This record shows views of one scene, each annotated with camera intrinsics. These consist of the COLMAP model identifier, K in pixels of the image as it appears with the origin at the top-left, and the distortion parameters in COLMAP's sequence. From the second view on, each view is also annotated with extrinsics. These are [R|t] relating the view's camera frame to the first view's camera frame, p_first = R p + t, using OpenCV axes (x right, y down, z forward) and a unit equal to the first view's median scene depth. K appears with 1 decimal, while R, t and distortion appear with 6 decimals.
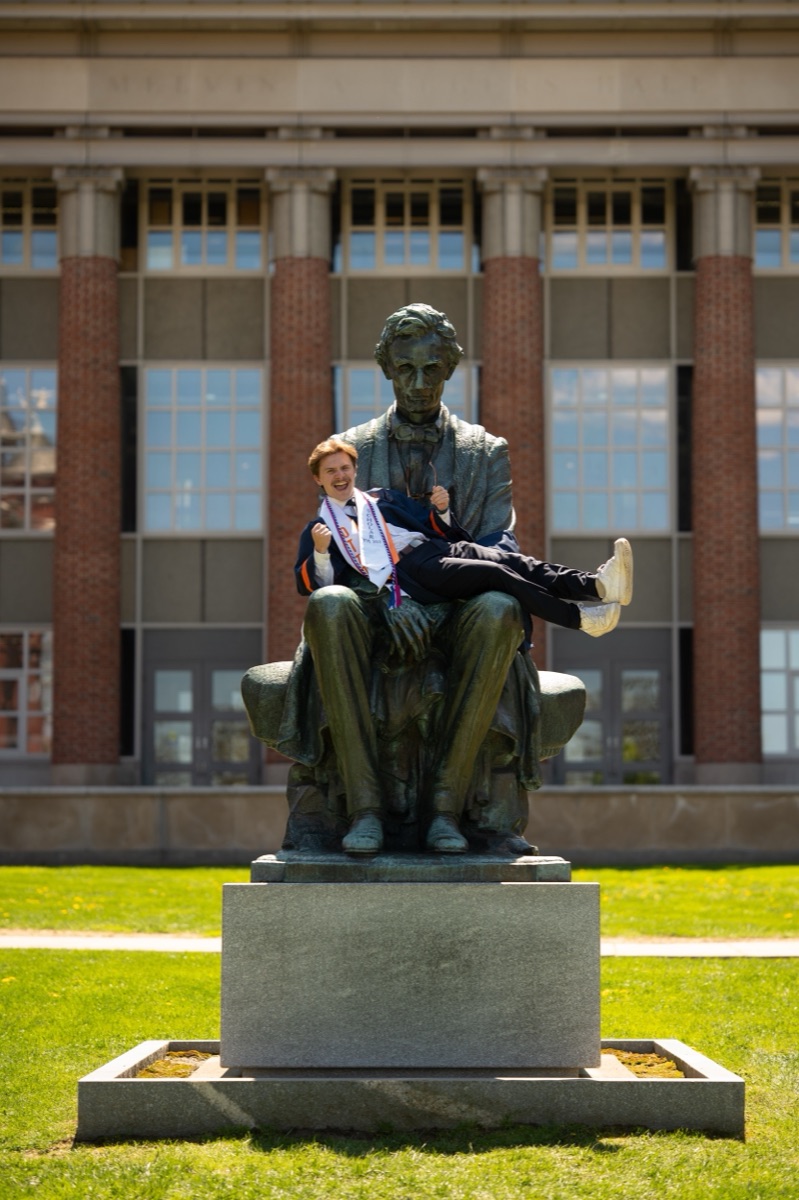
lens RADIAL K [[2916.2, 0, 399.7], [0, 2916.2, 600.3], [0, 0, 1]] dist [0.127216, 0.000000]
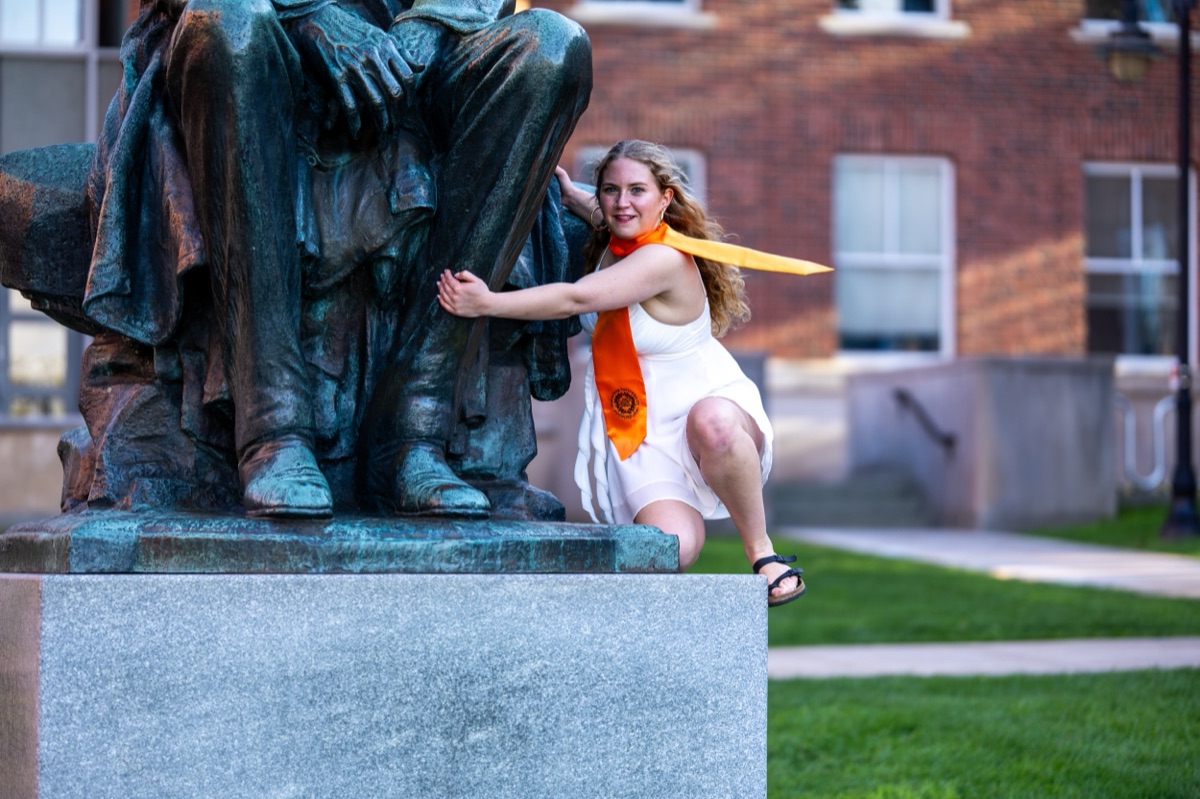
lens RADIAL K [[3925.4, 0, 599.7], [0, 3925.4, 399.2], [0, 0, 1]] dist [0.094865, 0.000000]
pose [[0.963673, 0.013732, 0.266733, -0.144952], [-0.028511, 0.998260, 0.051614, 0.030102], [-0.265560, -0.057344, 0.962387, 0.335158]]
